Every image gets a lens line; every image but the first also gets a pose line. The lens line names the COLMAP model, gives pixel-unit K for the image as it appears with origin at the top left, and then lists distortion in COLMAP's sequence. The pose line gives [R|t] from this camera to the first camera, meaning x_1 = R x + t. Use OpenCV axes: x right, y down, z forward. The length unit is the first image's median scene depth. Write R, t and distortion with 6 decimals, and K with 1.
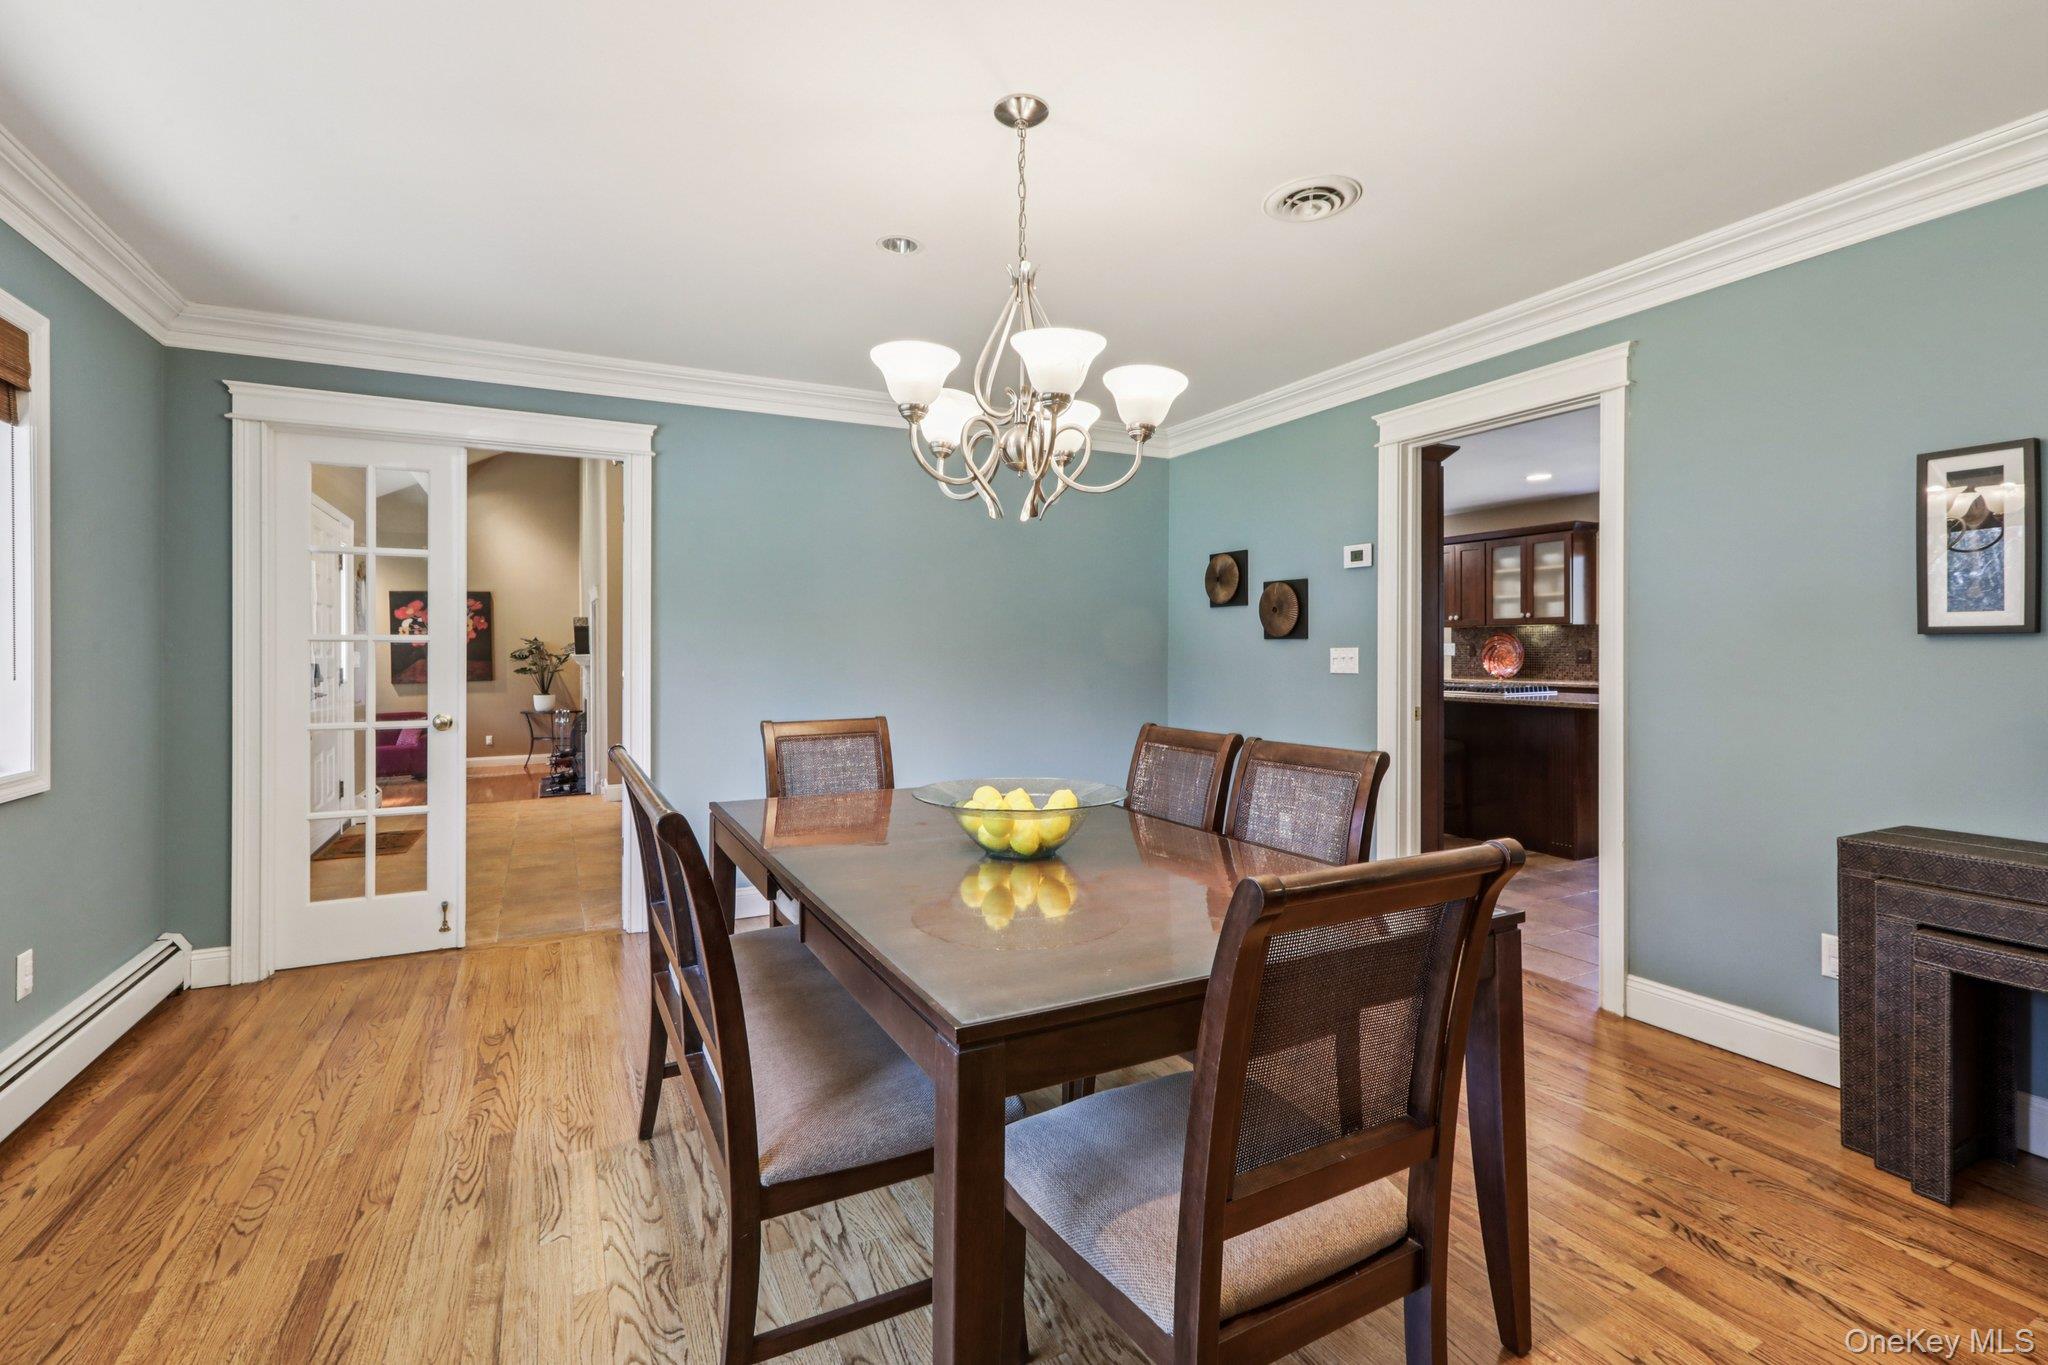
lens RADIAL K [[932.1, 0, 1020.9], [0, 932.1, 647.2], [0, 0, 1]] dist [0.001307, 0.000321]
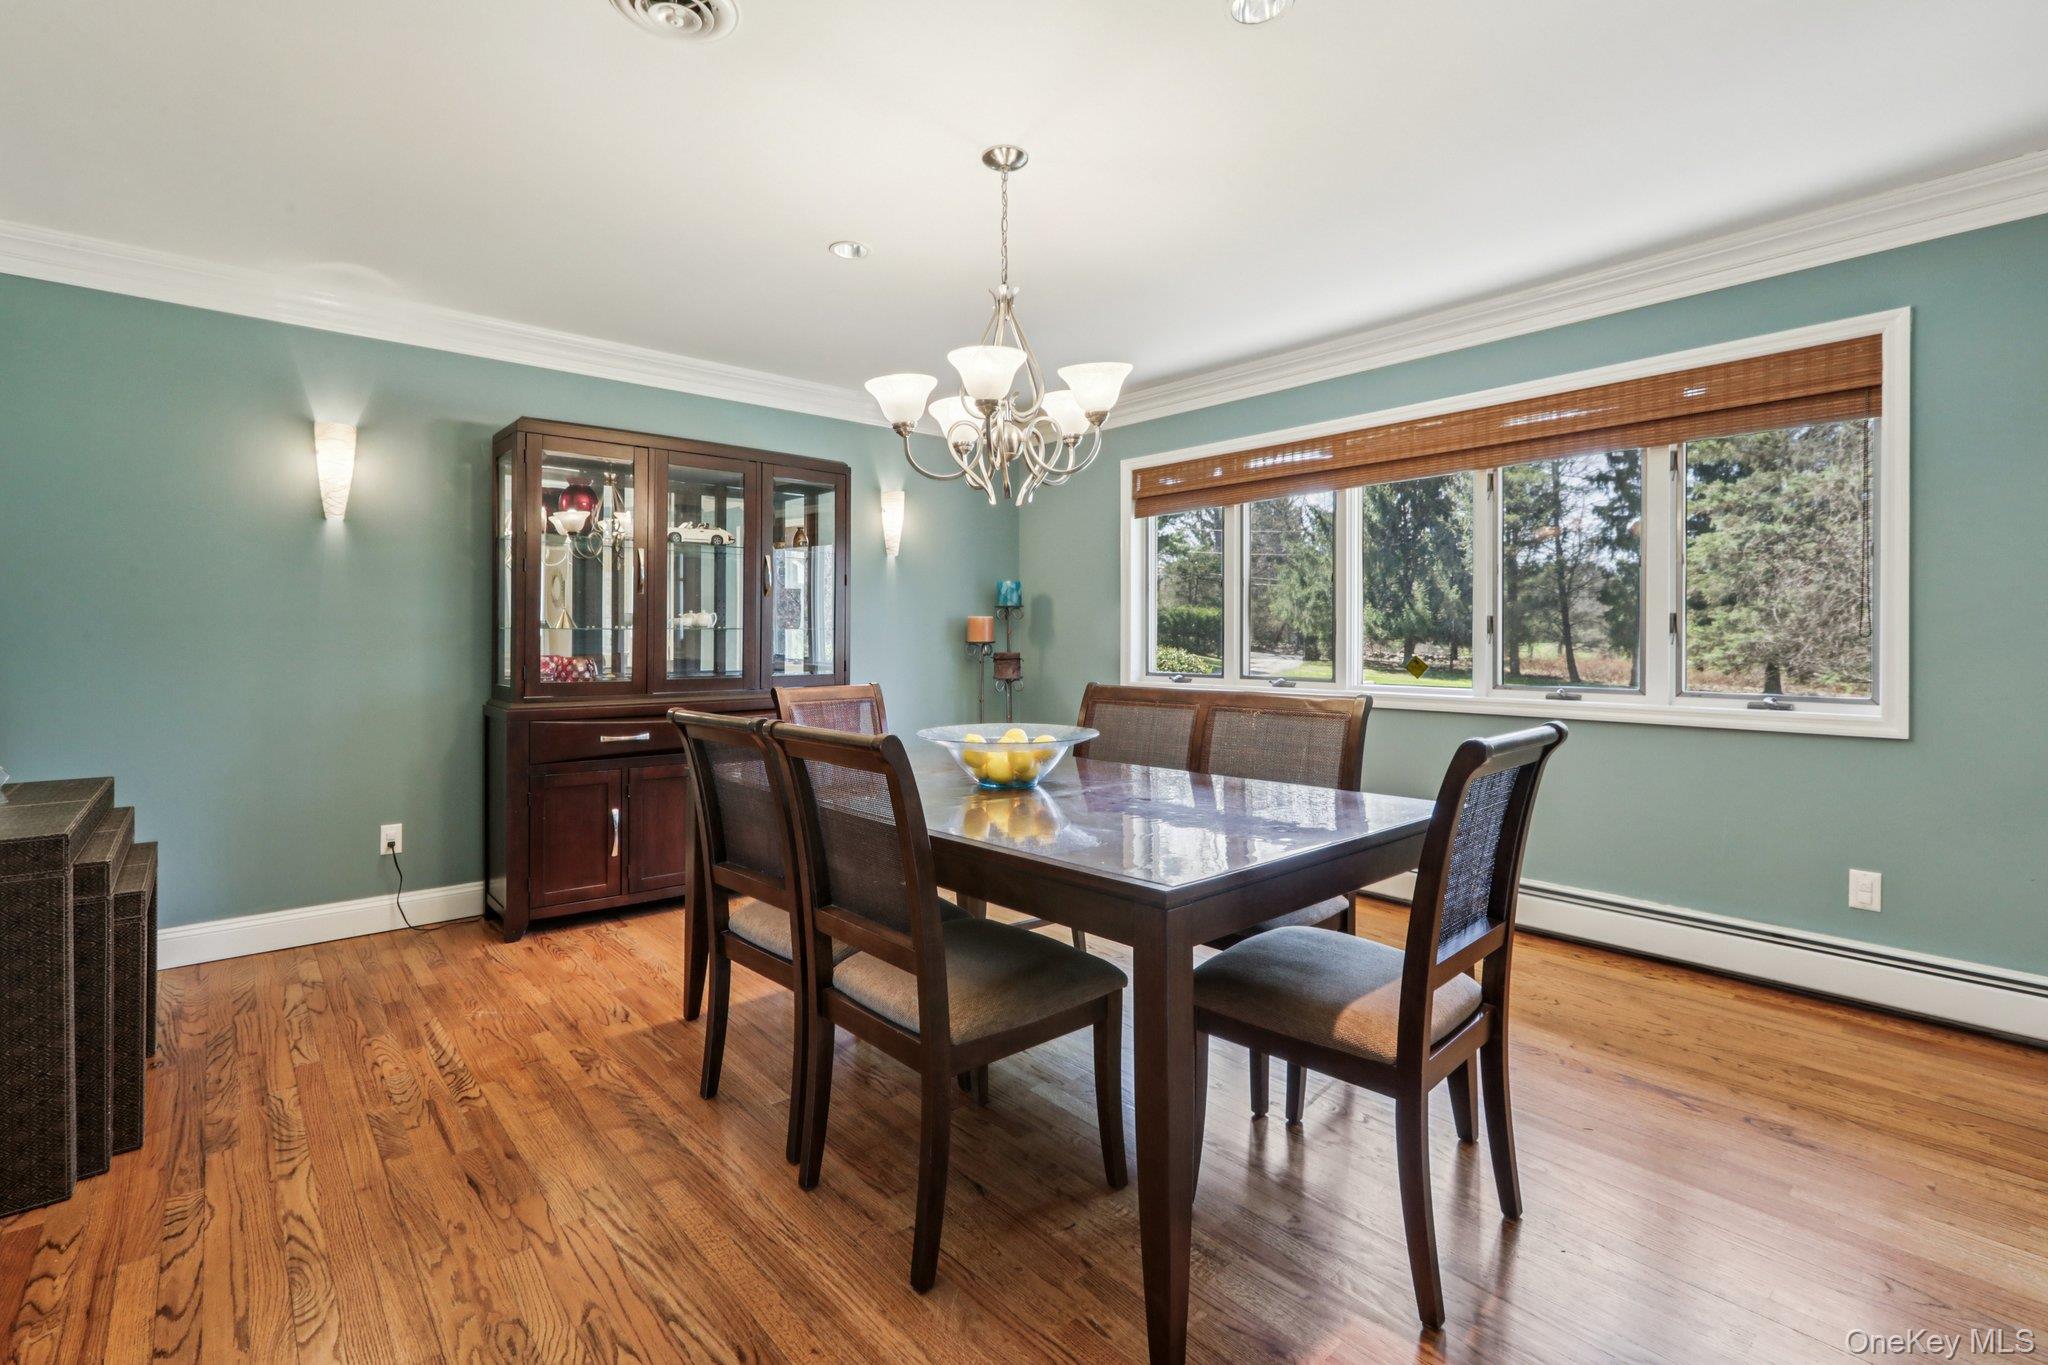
lens RADIAL K [[923.2, 0, 1022.1], [0, 923.2, 637.5], [0, 0, 1]] dist [0.000226, 0.001283]
pose [[-0.968700, 0.002975, -0.248216, 0.273694], [0.004020, 0.999985, -0.003706, 0.039775], [0.248201, -0.004588, -0.968698, 2.147856]]
